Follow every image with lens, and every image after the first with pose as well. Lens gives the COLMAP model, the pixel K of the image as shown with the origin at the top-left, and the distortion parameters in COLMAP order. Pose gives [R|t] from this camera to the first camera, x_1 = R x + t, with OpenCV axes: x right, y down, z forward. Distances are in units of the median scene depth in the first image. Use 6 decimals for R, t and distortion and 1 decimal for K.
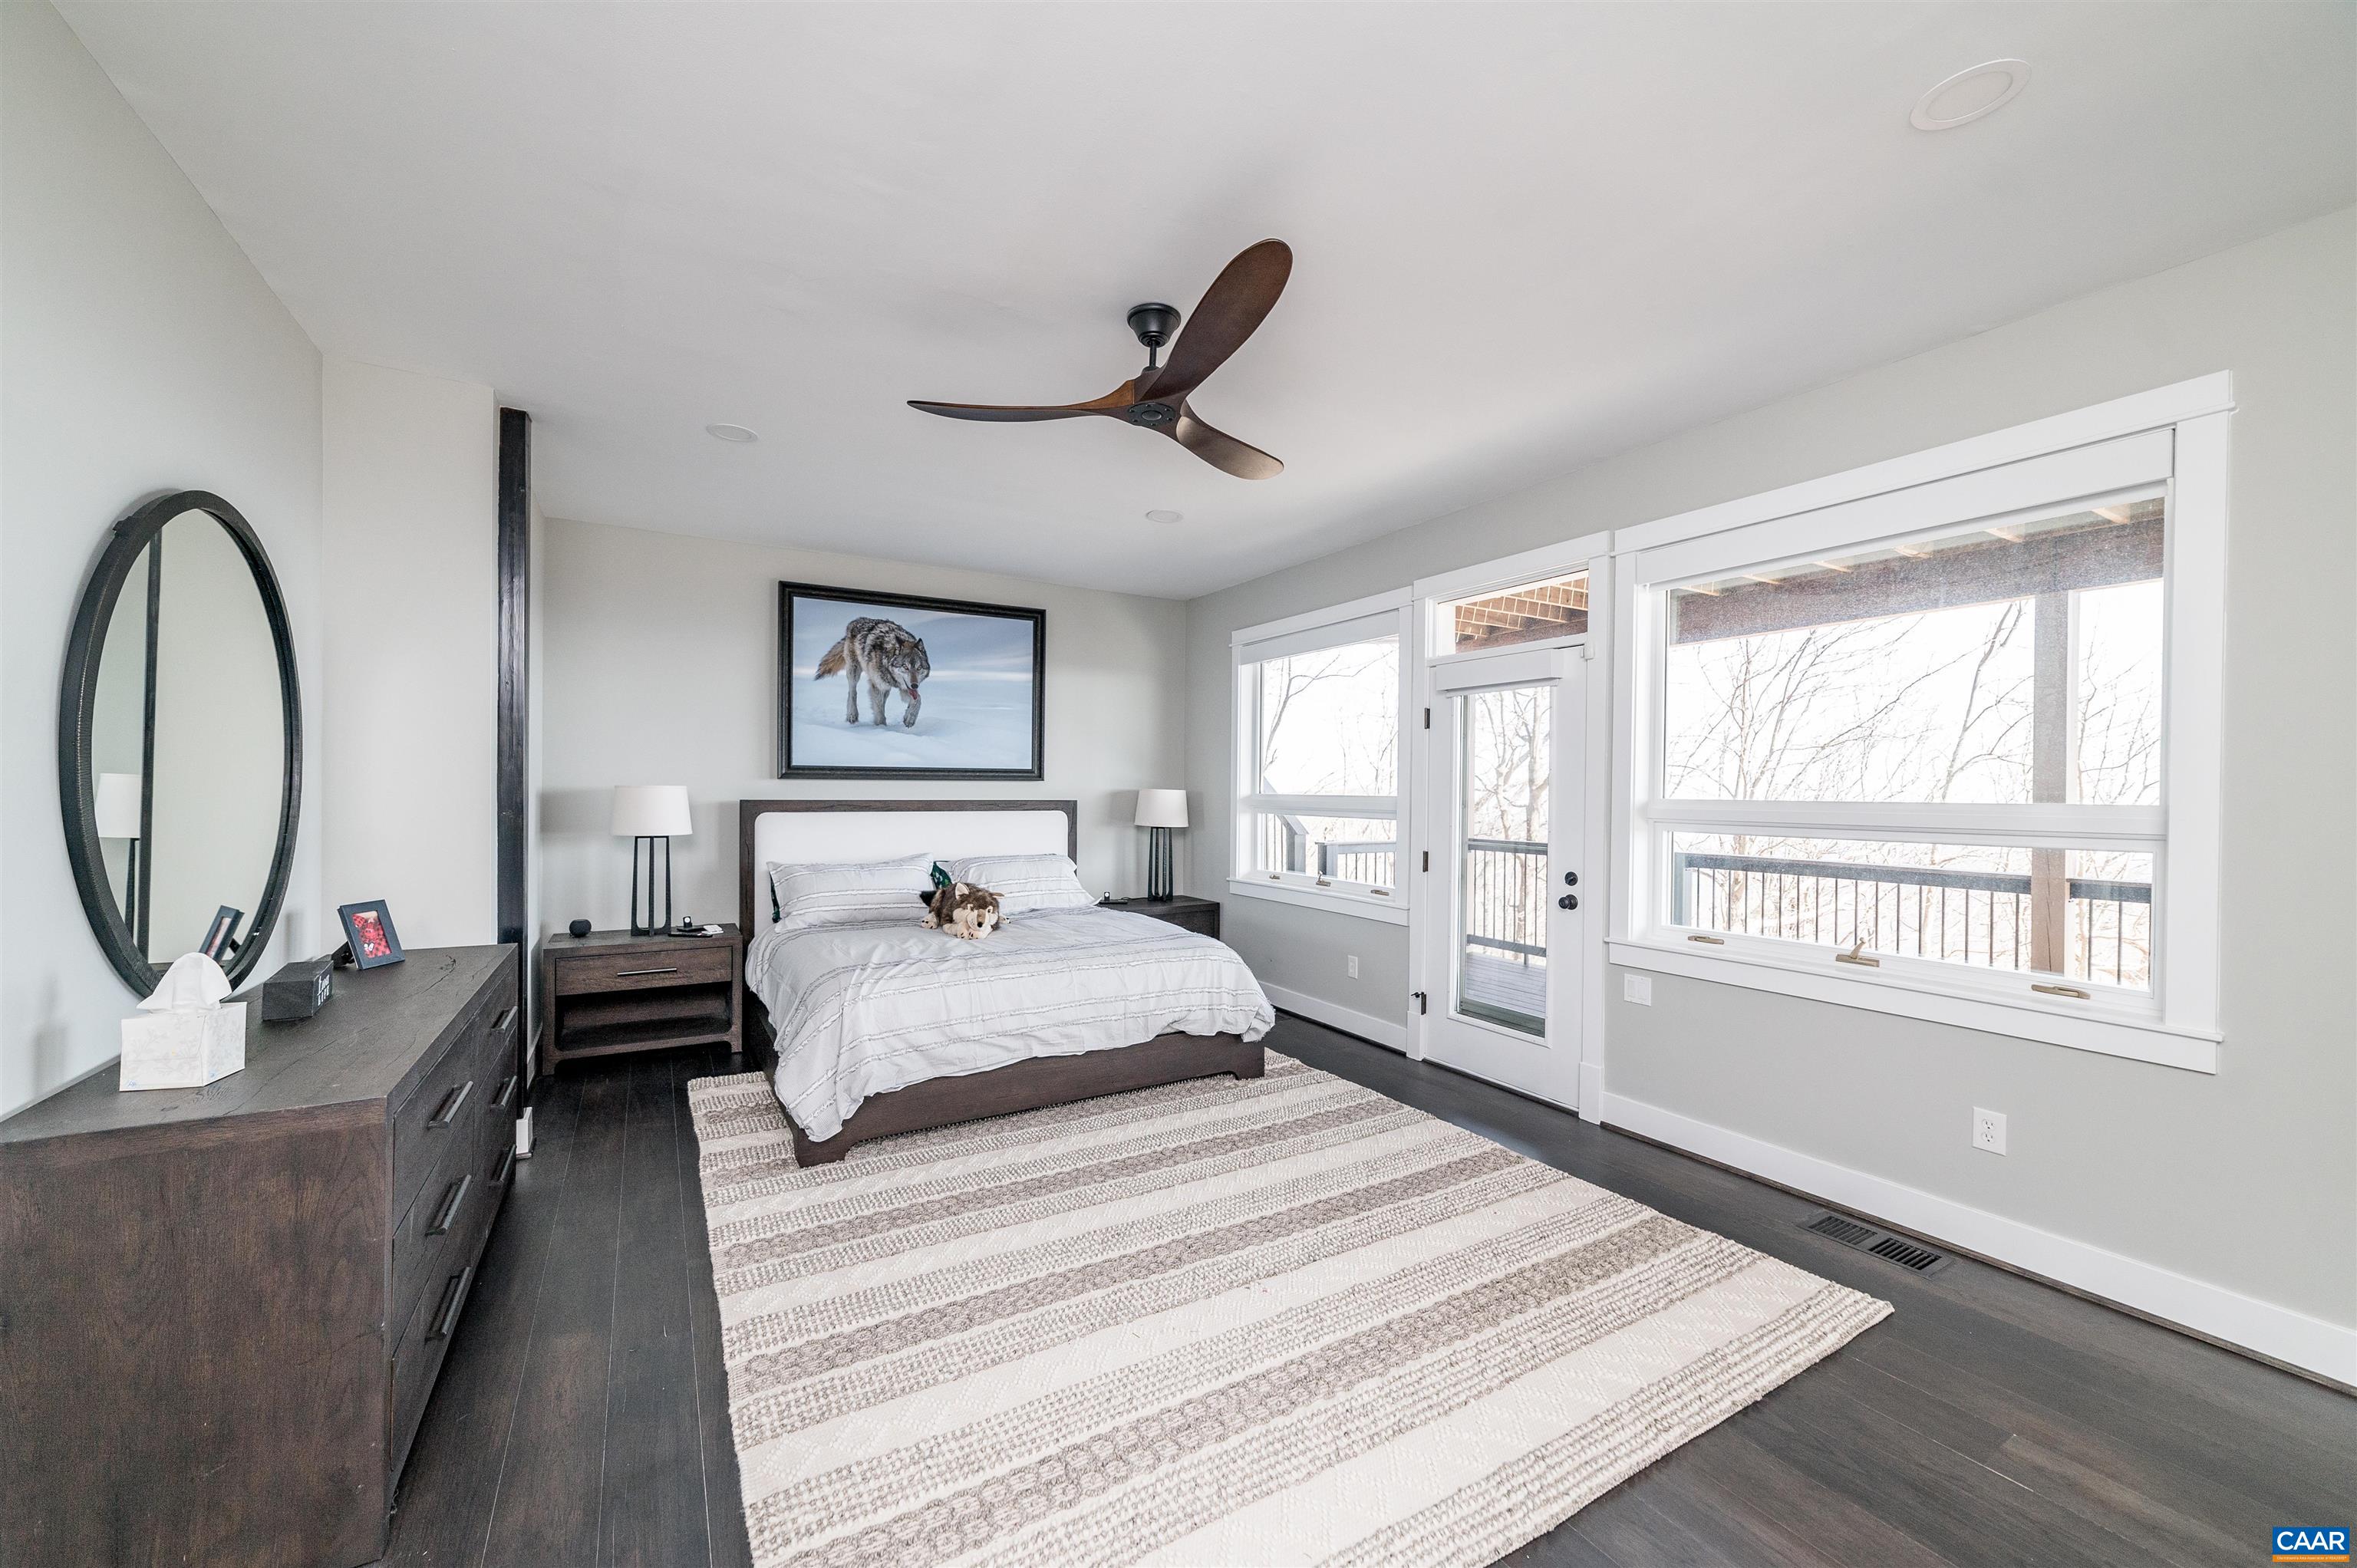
lens RADIAL K [[905.6, 0, 1176.9], [0, 905.6, 795.1], [0, 0, 1]] dist [-0.000193, 0.000125]
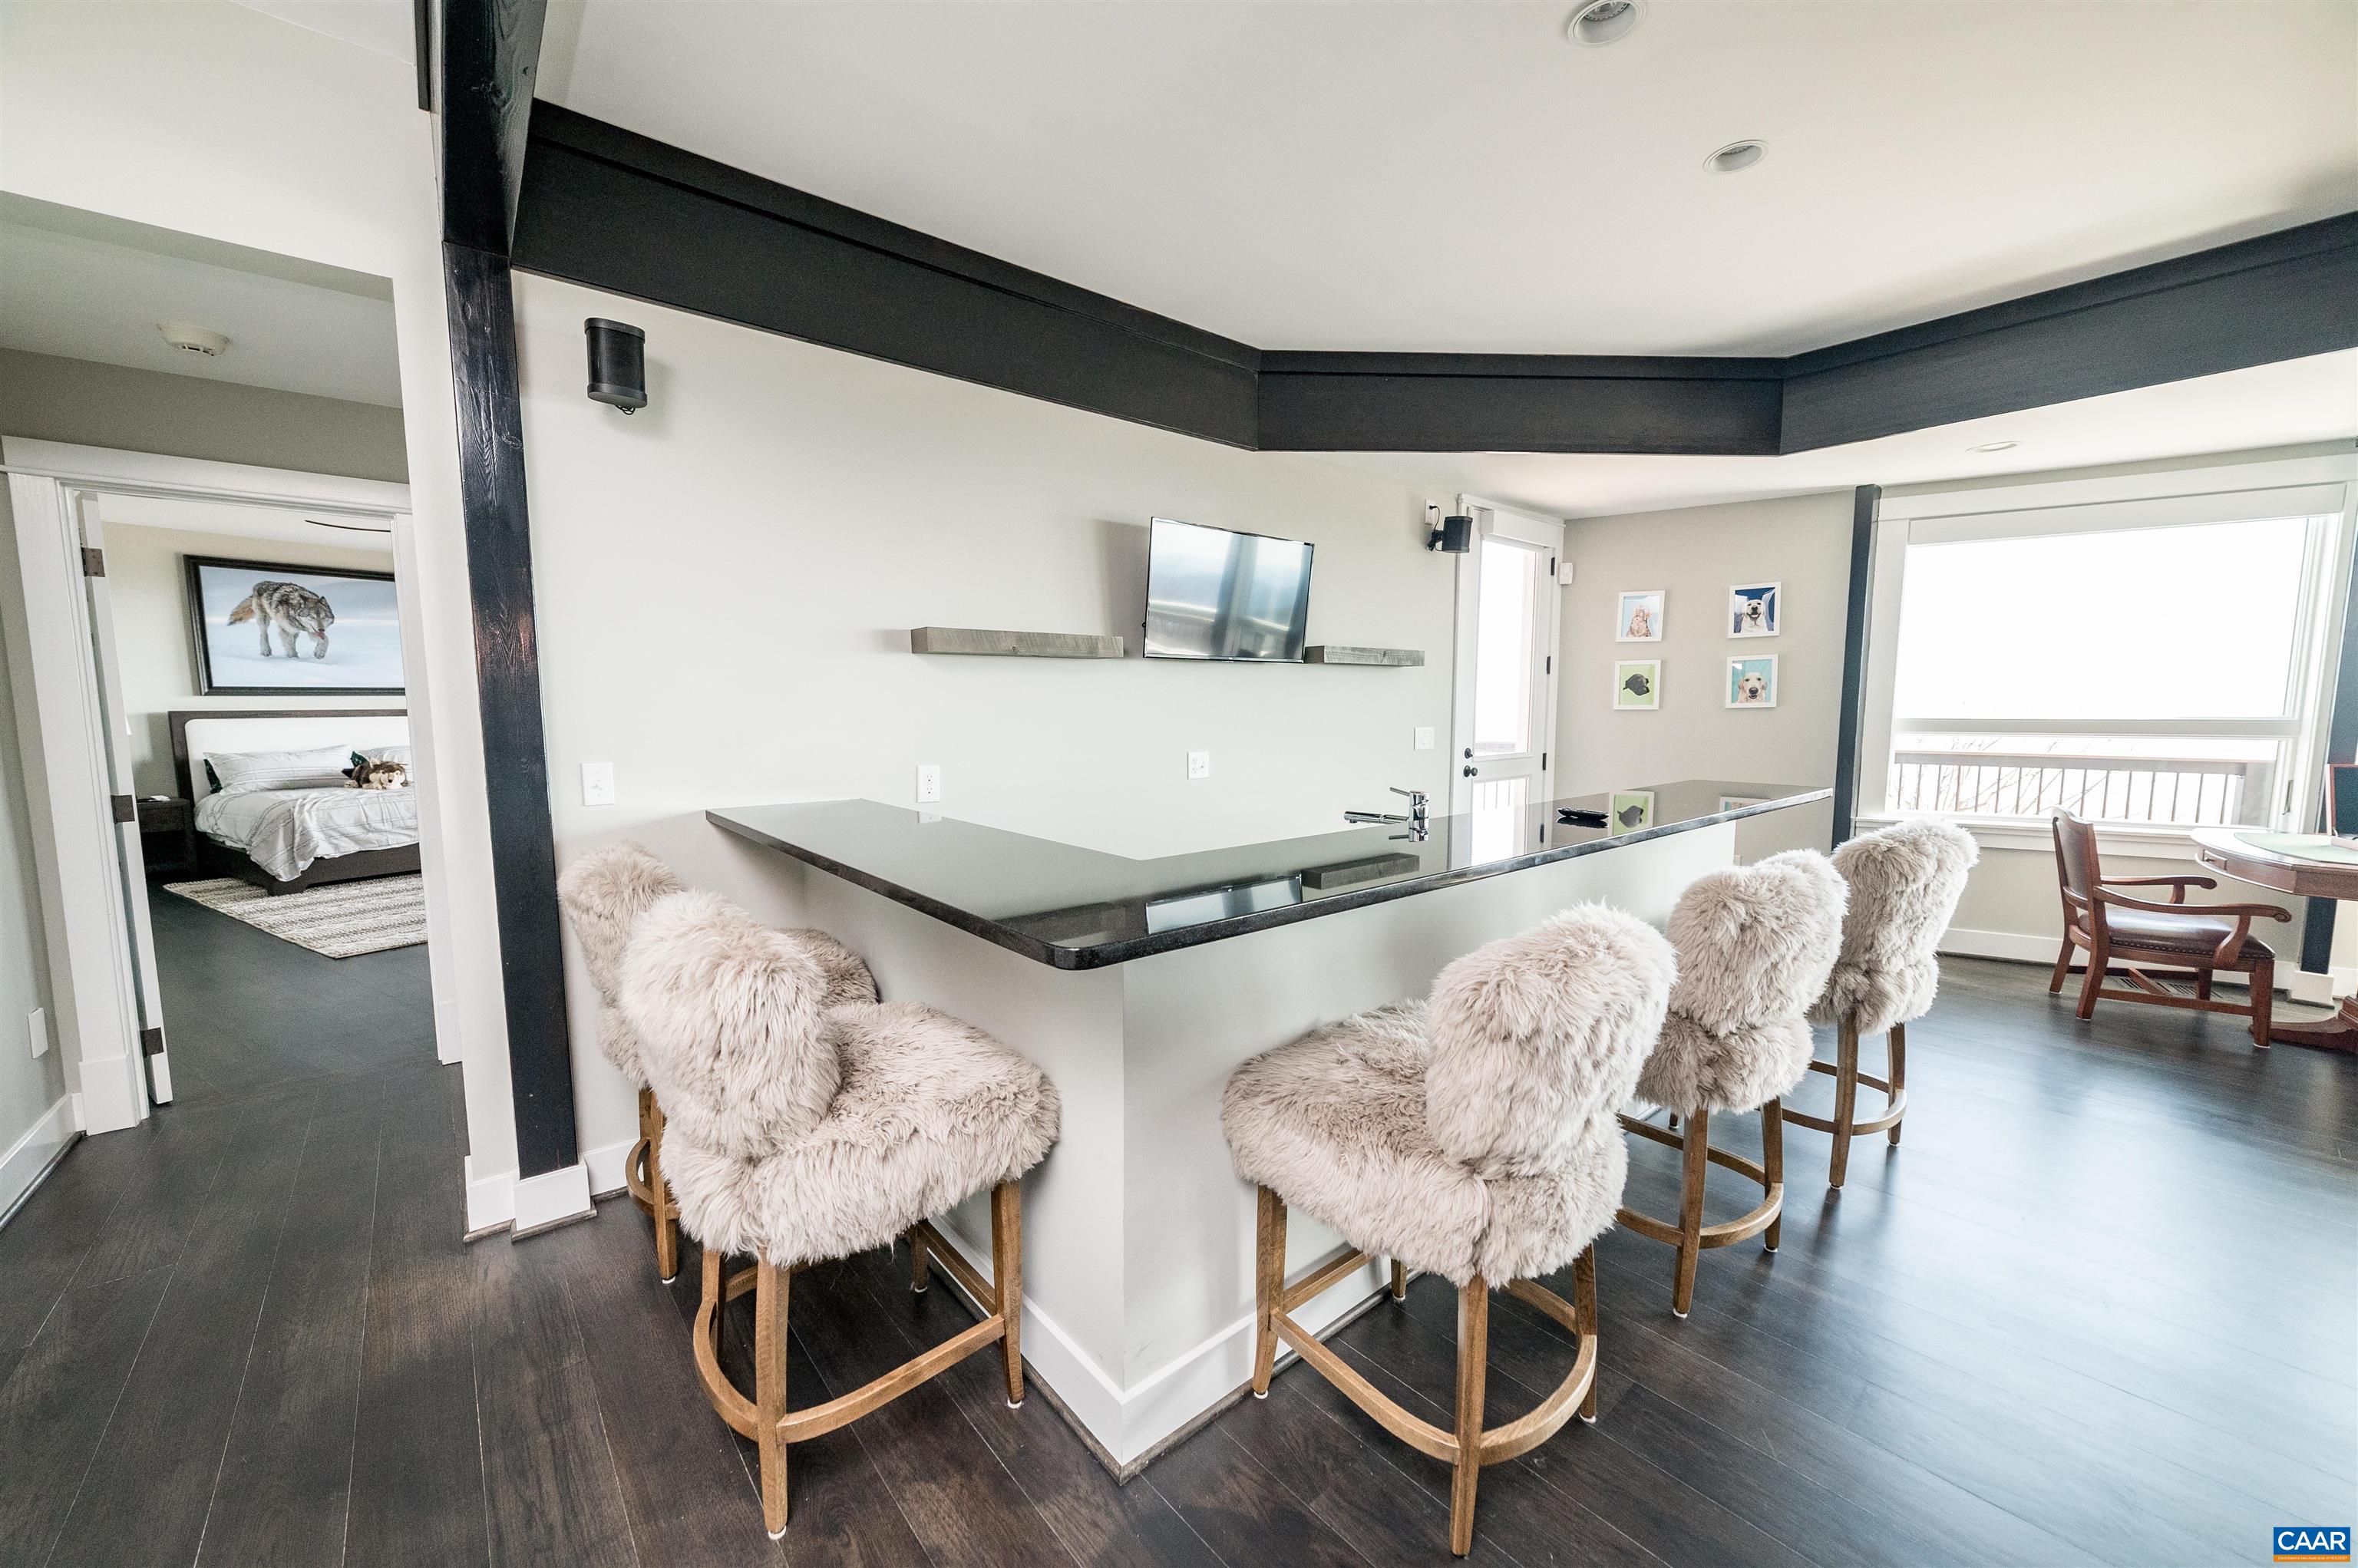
lens RADIAL K [[878.5, 0, 1179.0], [0, 878.5, 784.0], [0, 0, 1]] dist [-0.000590, 0.000025]
pose [[0.884129, -0.060946, 0.463251, 0.264587], [0.016349, 0.994884, 0.099687, 0.007001], [-0.466957, -0.080563, 0.880603, -0.921726]]
